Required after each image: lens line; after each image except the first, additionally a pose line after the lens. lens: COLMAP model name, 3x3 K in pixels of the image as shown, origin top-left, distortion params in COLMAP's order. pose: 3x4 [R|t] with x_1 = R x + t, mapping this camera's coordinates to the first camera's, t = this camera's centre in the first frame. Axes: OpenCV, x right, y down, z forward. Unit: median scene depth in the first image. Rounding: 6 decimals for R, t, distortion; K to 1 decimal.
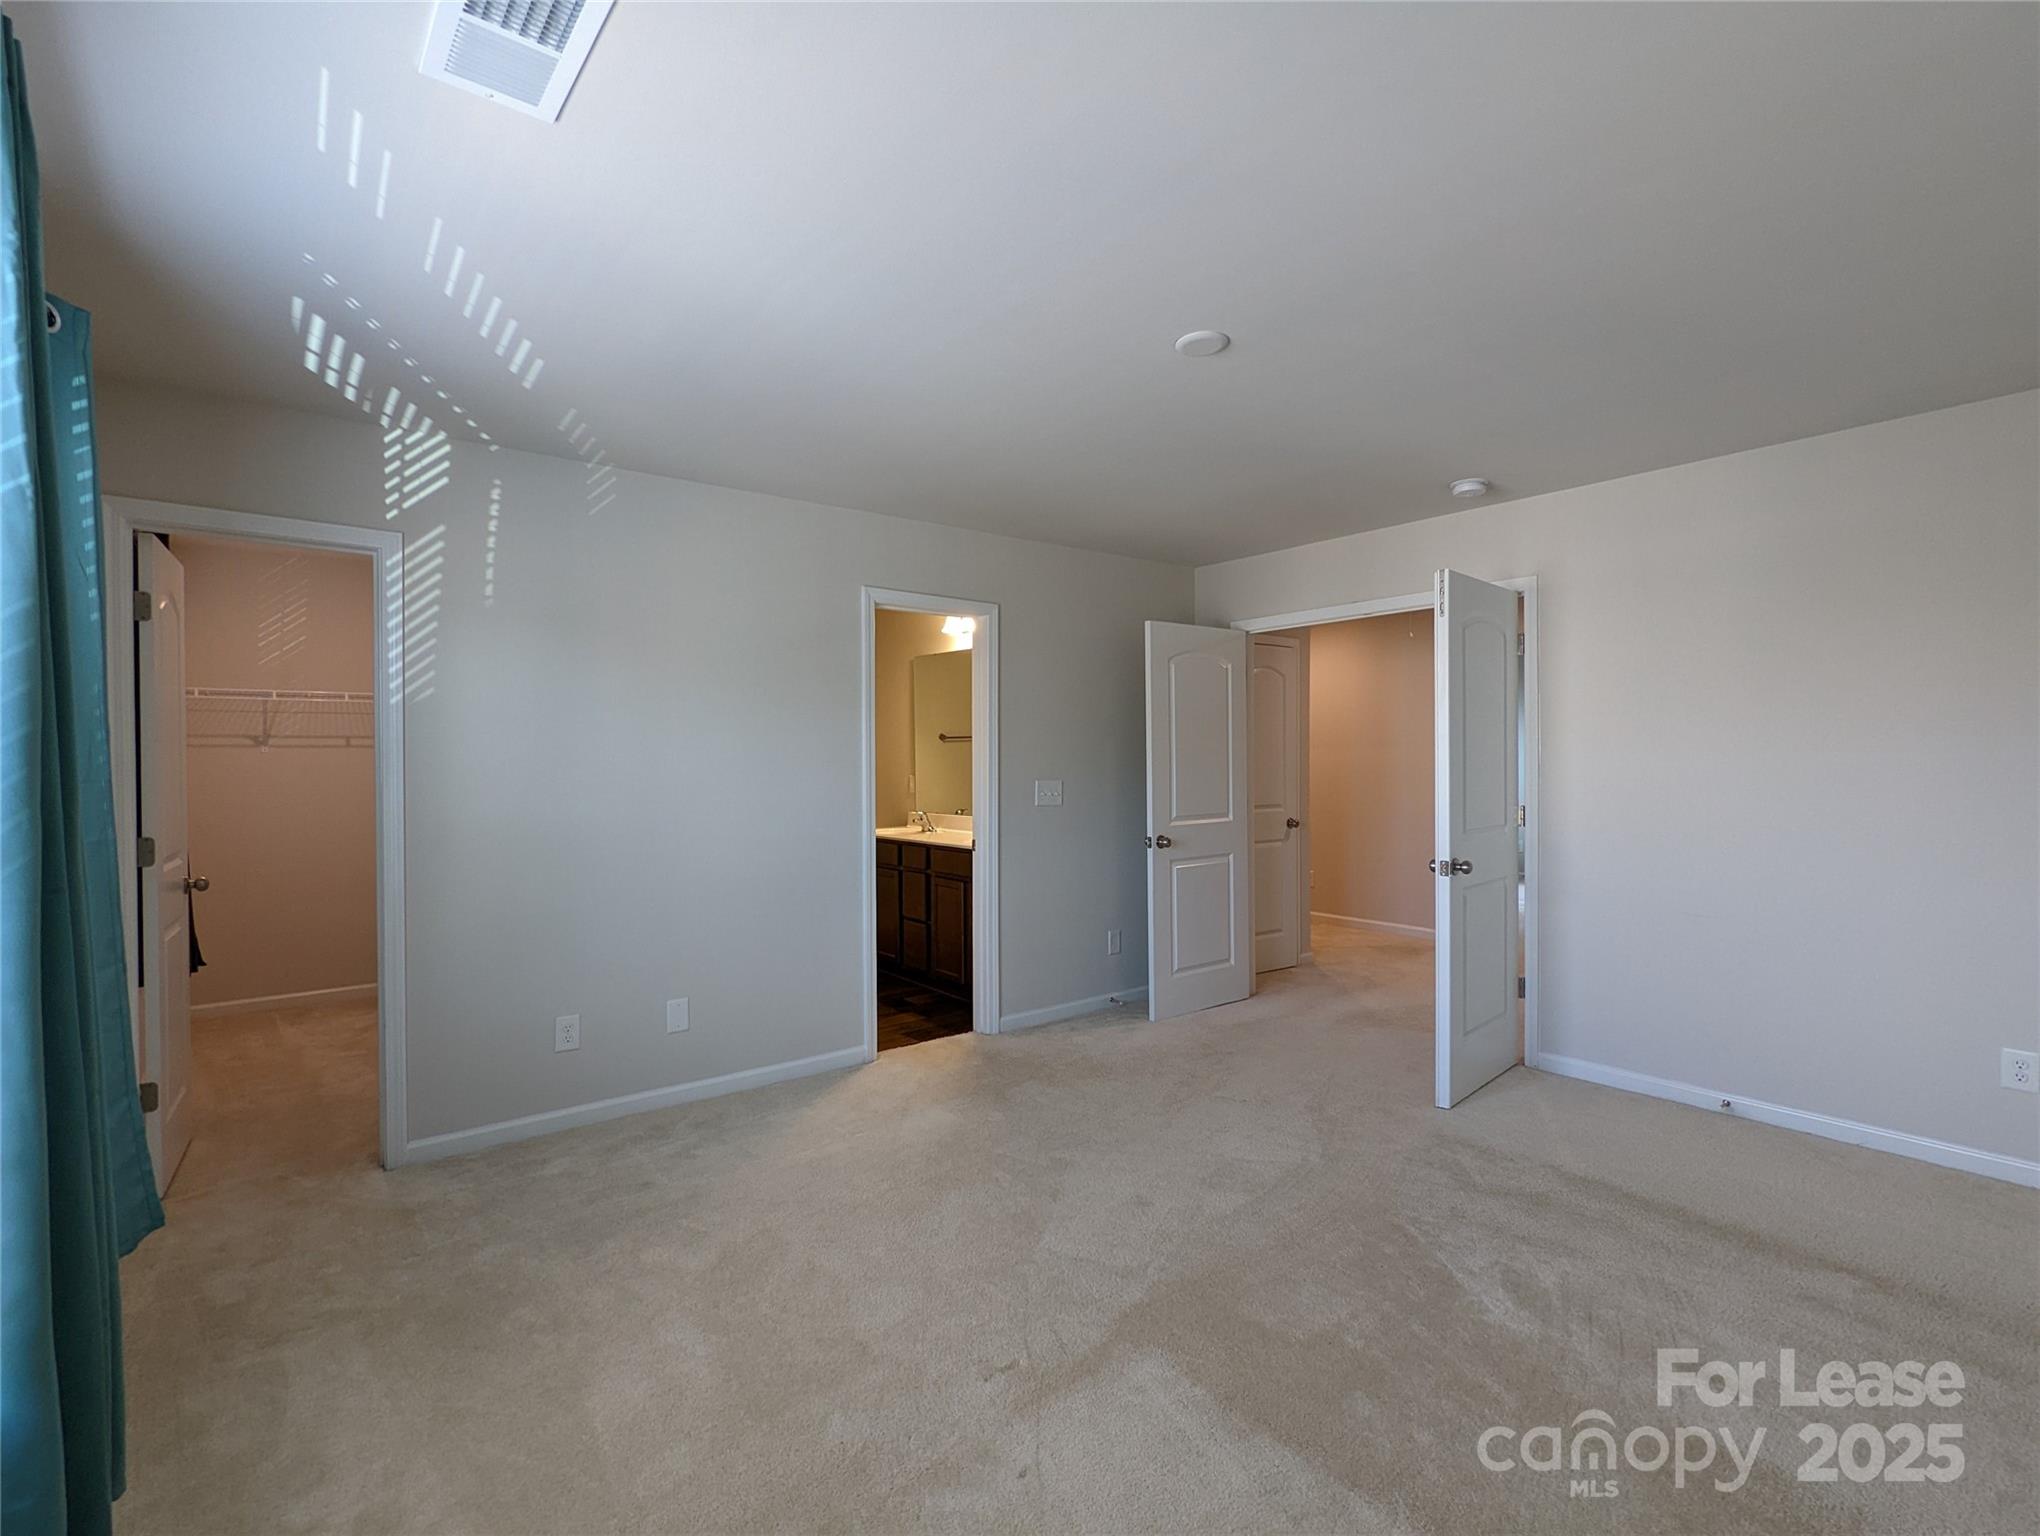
lens RADIAL K [[964.4, 0, 1029.8], [0, 964.4, 783.1], [0, 0, 1]] dist [-0.000680, 0.001257]
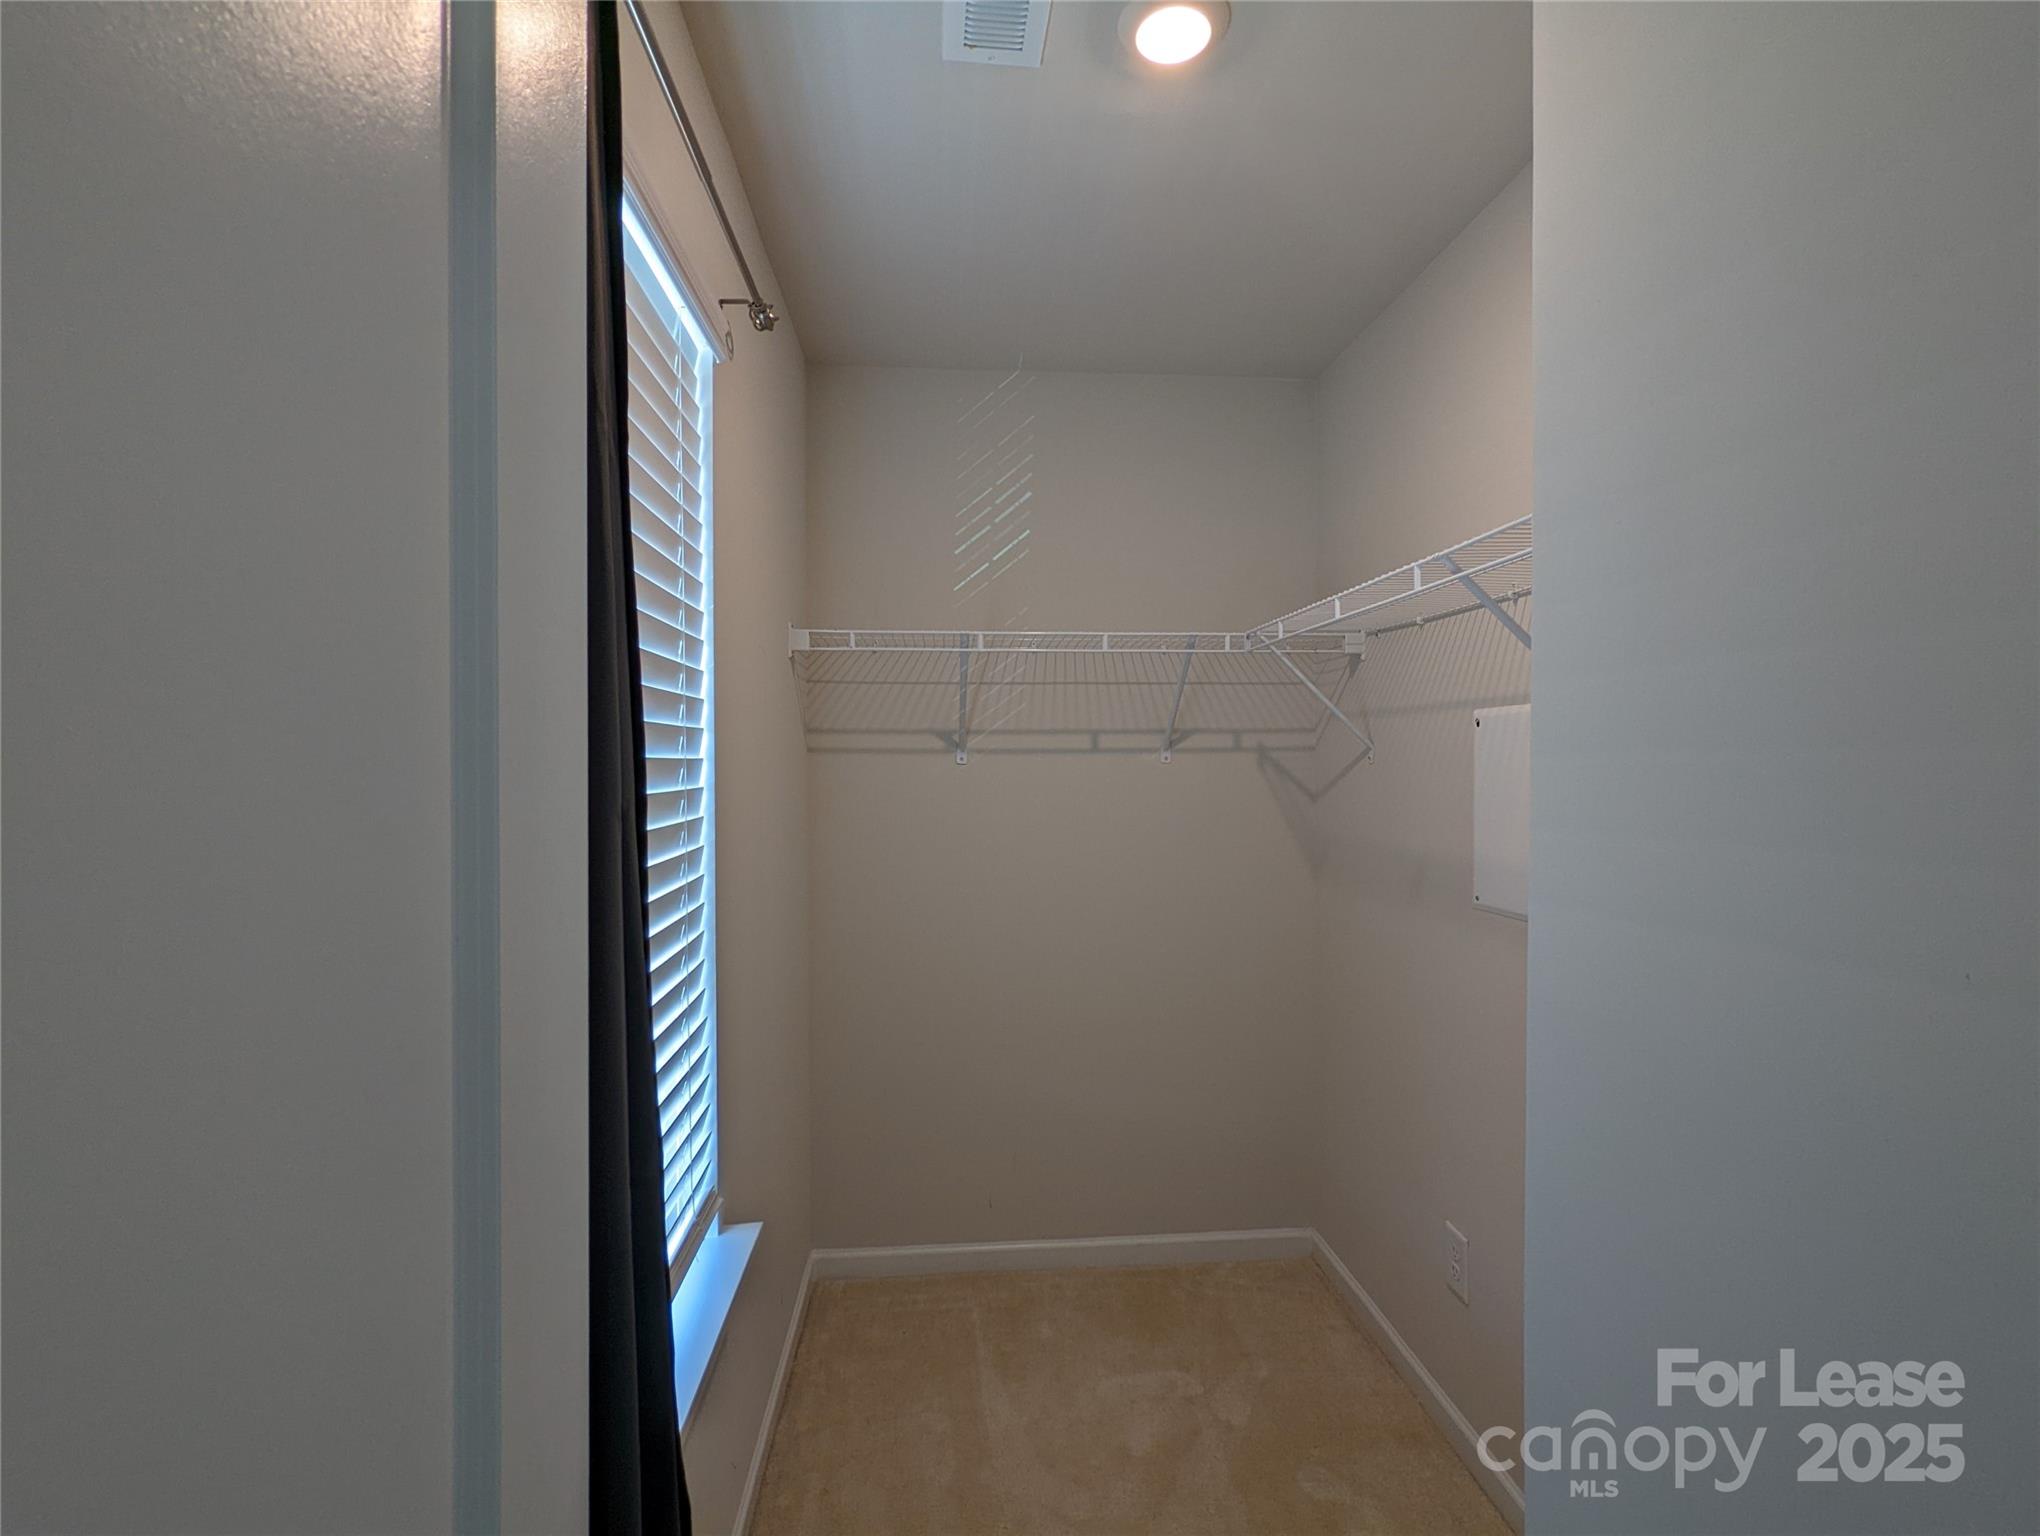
lens RADIAL K [[964.4, 0, 1022.6], [0, 964.4, 768.7], [0, 0, 1]] dist [-0.000680, 0.001257]
pose [[0.821422, 0.006176, -0.570288, -0.475737], [-0.013896, 0.999861, -0.009187, -0.024827], [0.570152, 0.015471, 0.821394, 0.599267]]
